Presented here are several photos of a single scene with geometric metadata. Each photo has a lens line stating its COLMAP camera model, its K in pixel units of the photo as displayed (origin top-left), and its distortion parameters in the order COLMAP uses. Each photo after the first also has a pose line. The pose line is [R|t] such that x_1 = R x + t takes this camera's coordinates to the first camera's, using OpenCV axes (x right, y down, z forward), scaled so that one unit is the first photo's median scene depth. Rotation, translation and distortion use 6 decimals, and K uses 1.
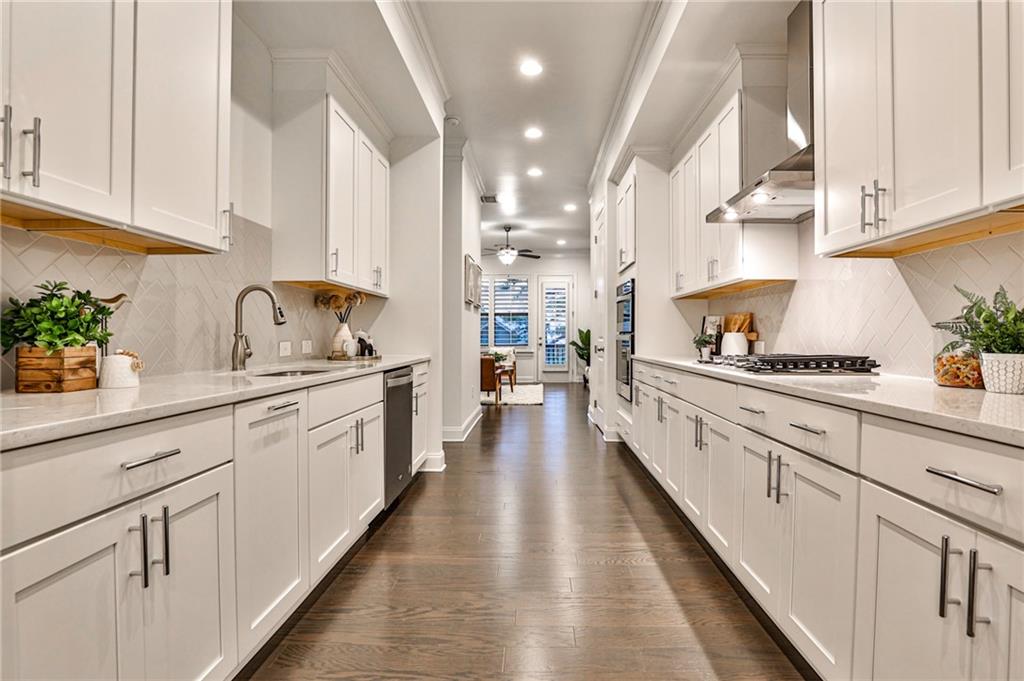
lens RADIAL K [[507.8, 0, 516.3], [0, 507.8, 337.7], [0, 0, 1]] dist [-0.004922, -0.000155]
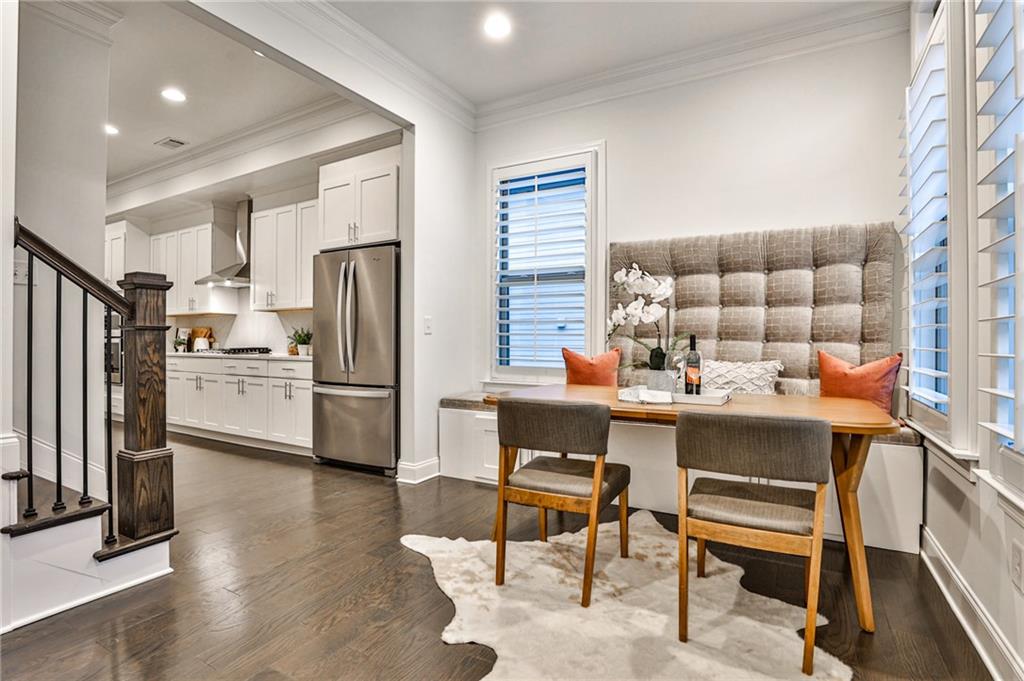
lens RADIAL K [[498.8, 0, 516.1], [0, 498.8, 340.0], [0, 0, 1]] dist [-0.003185, -0.000359]
pose [[0.469448, 0.001646, 0.882958, -0.938211], [-0.000443, 0.999999, -0.001629, -0.000264], [-0.882960, 0.000373, 0.469448, -1.285686]]
